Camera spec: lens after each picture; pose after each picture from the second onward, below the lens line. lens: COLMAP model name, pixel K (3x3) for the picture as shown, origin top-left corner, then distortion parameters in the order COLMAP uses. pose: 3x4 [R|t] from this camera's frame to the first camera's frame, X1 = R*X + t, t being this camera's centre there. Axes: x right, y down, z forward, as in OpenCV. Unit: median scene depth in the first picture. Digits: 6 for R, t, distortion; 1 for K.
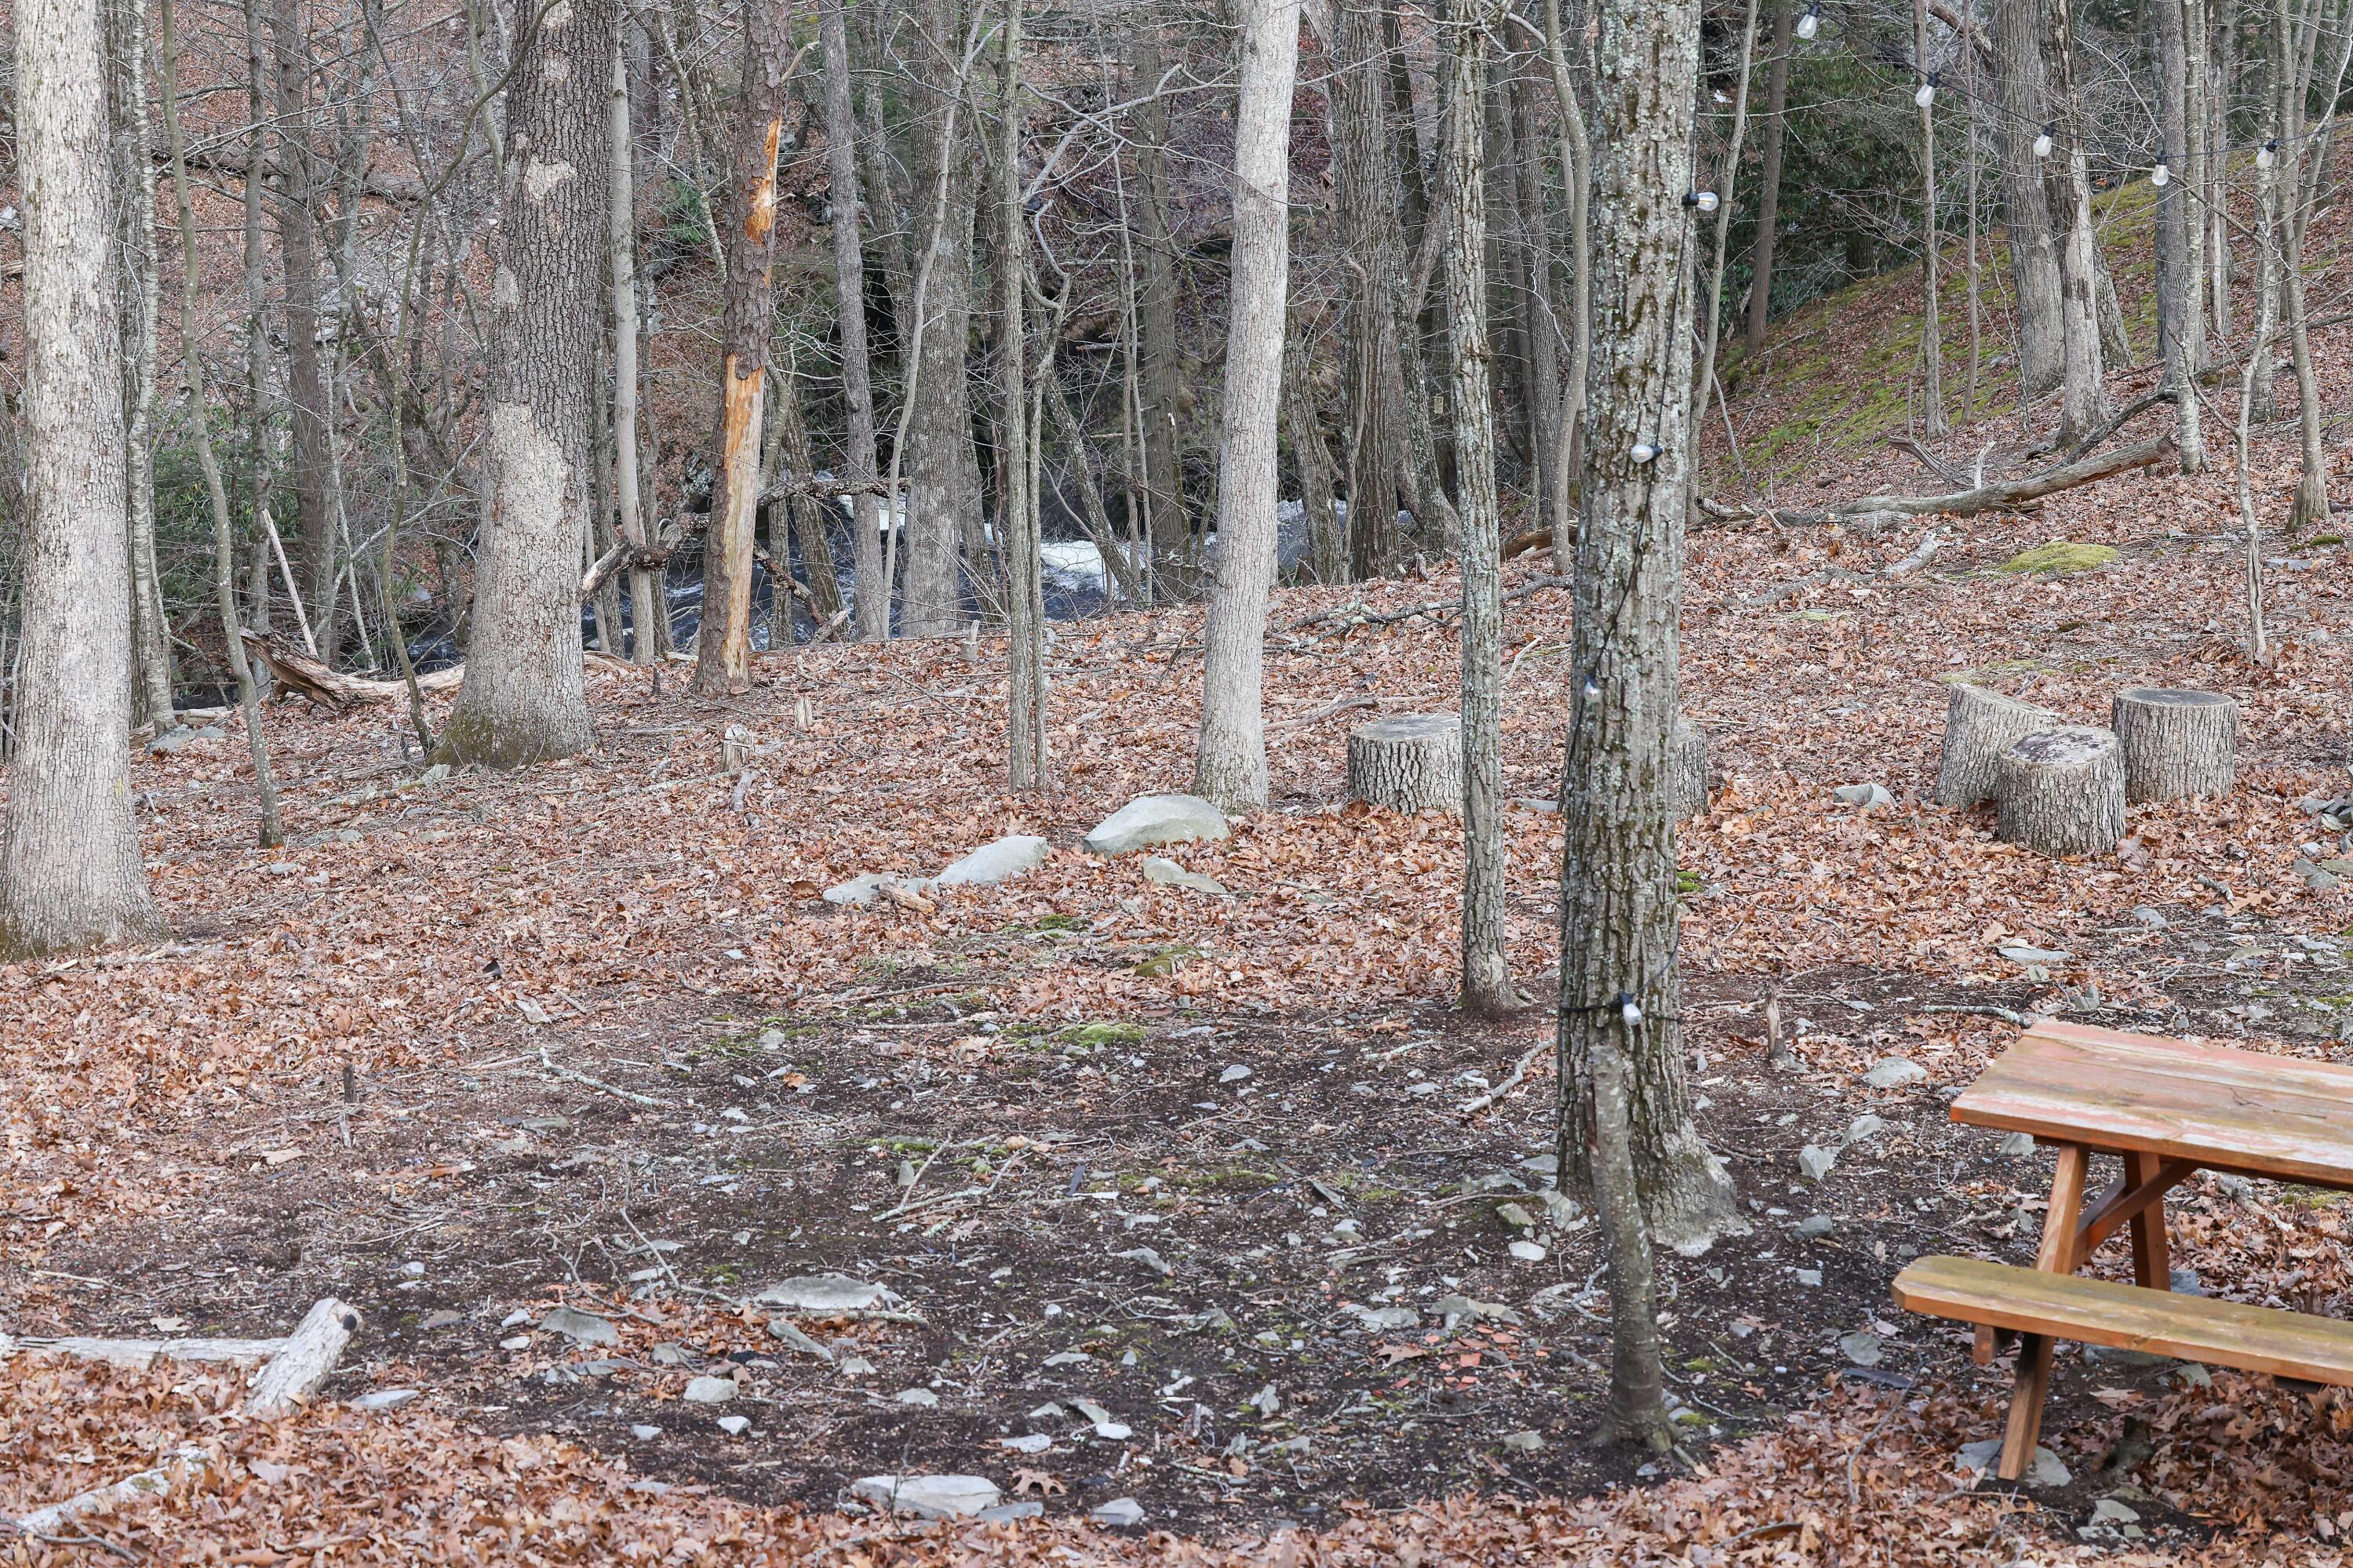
lens RADIAL K [[5000.7, 0, 1176.5], [0, 5000.7, 784.0], [0, 0, 1]] dist [-0.024647, -0.743138]
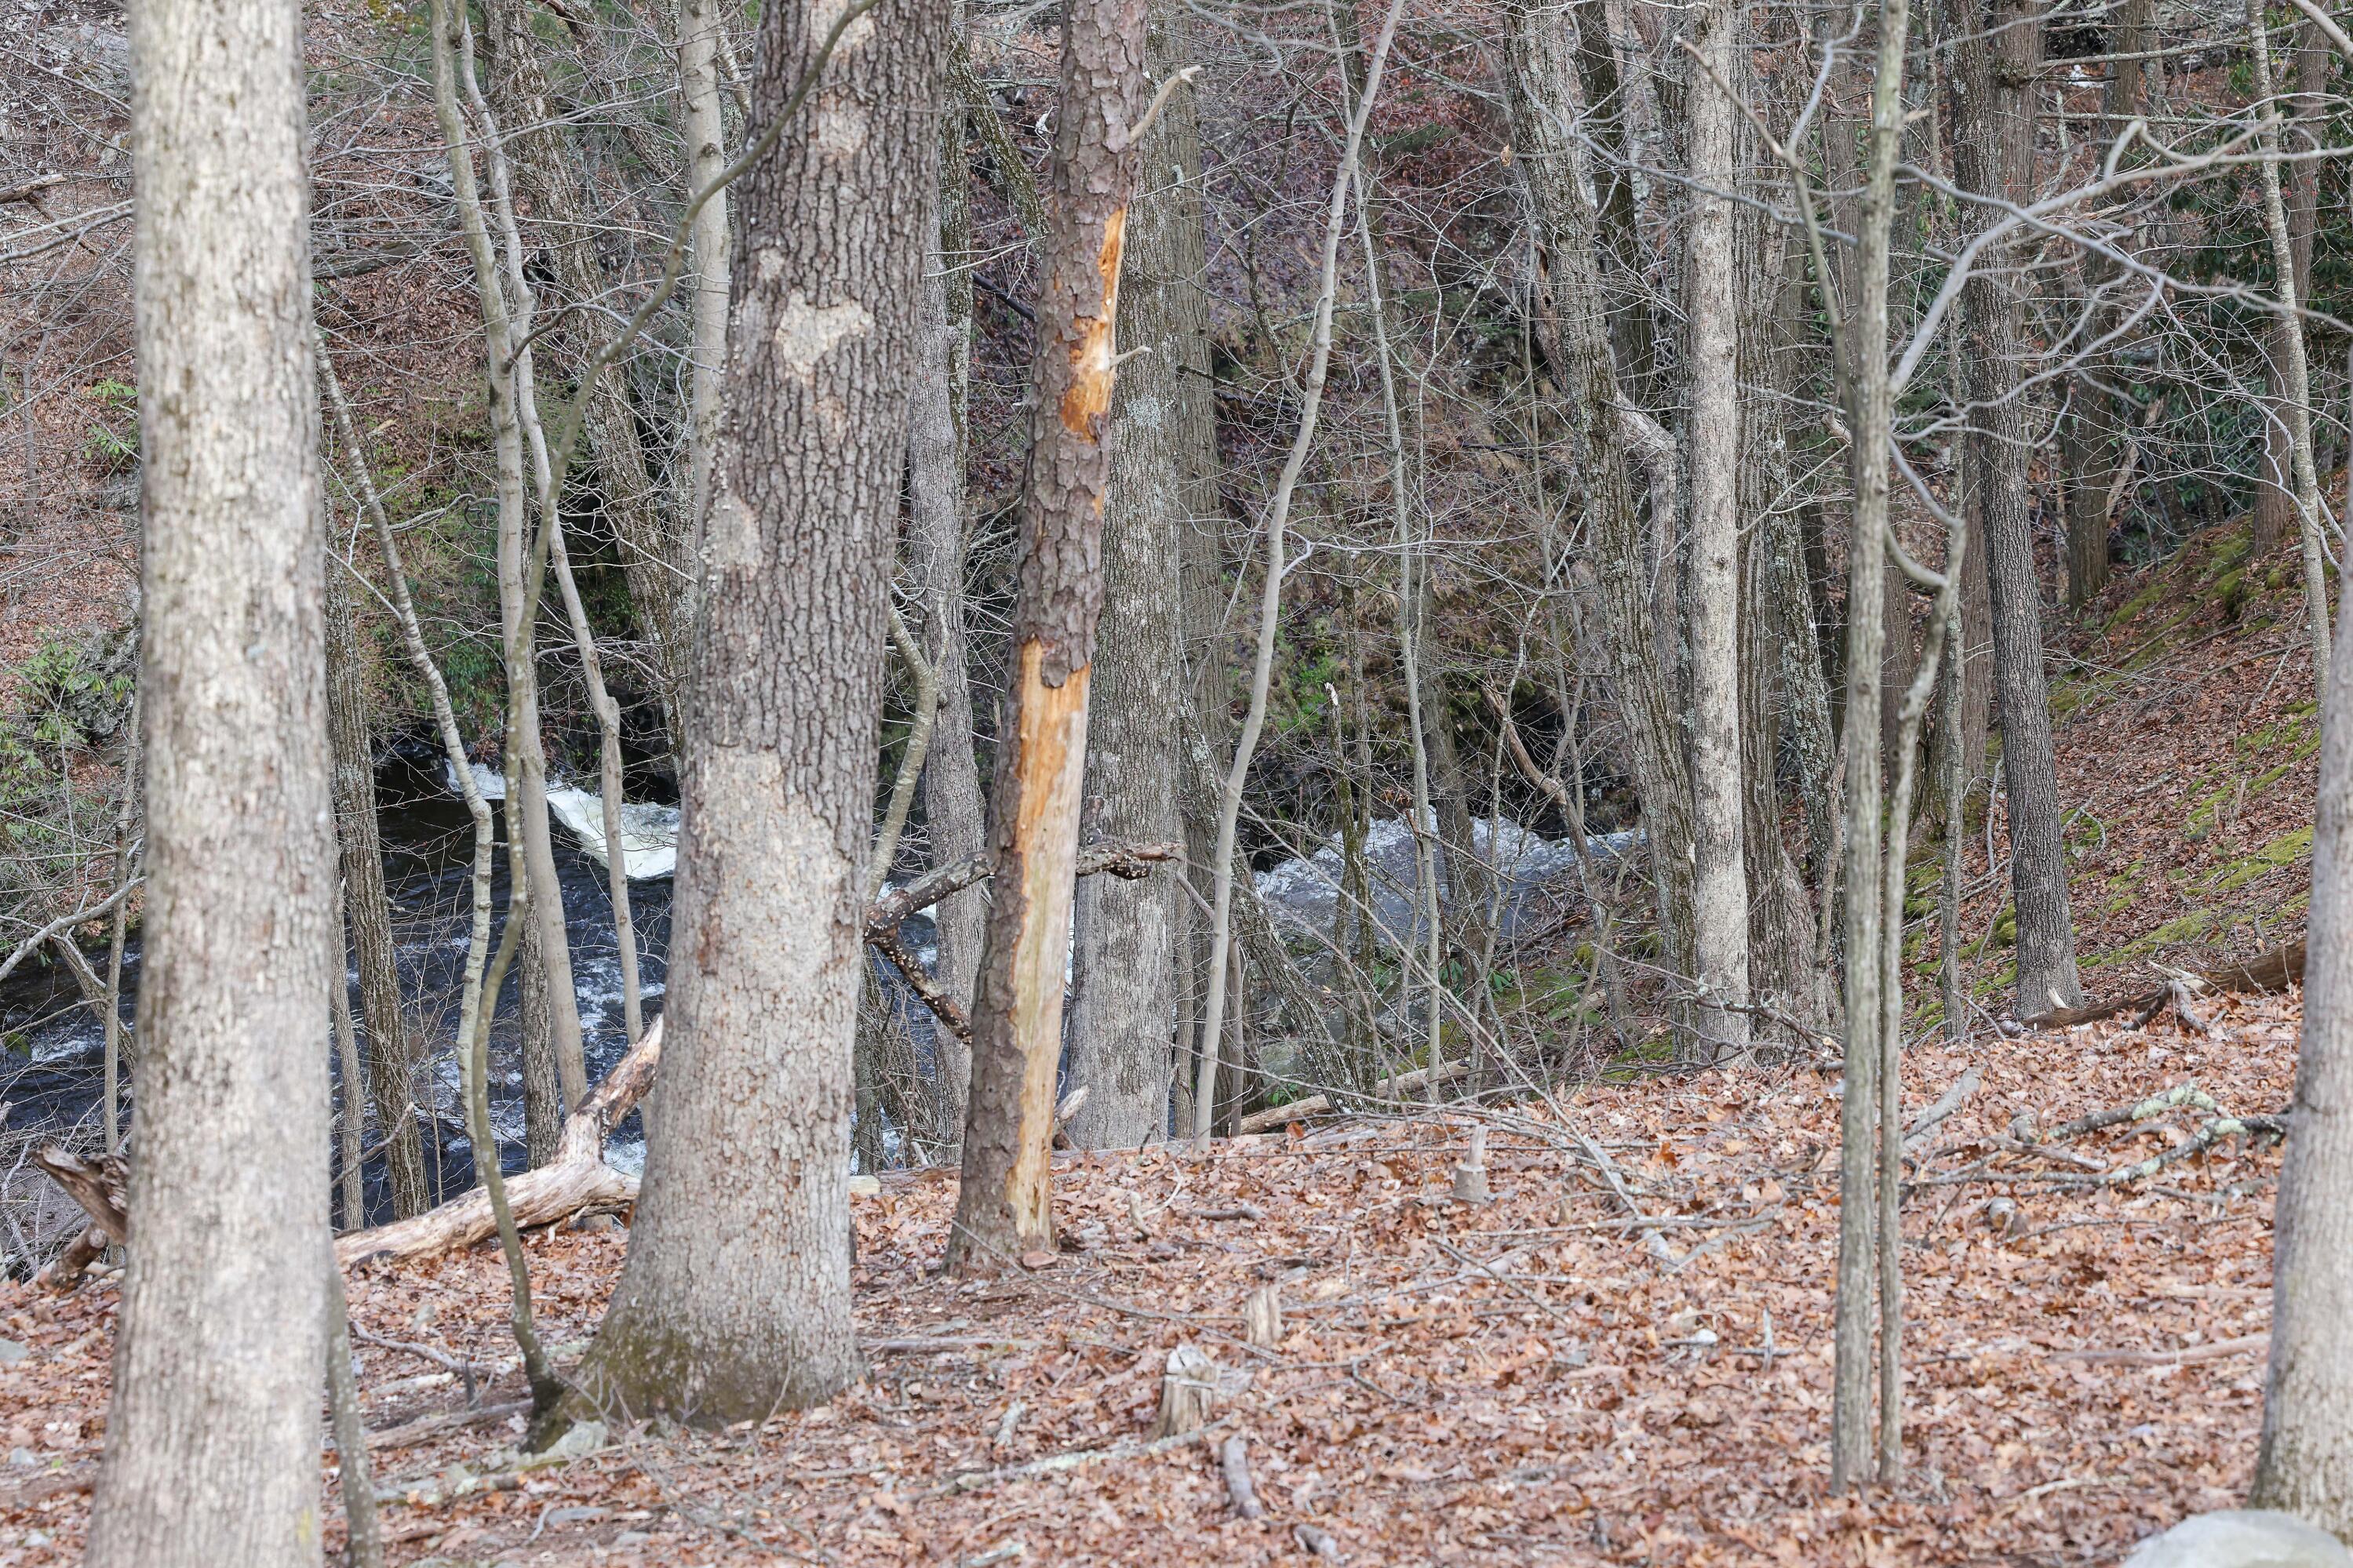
lens RADIAL K [[8869.3, 0, 1176.5], [0, 8869.3, 784.0], [0, 0, 1]] dist [0.912881, -0.107389]
pose [[0.999632, -0.008696, 0.025700, -0.112665], [0.010160, 0.998300, -0.057396, -0.017126], [-0.025157, 0.057636, 0.998021, 0.041783]]
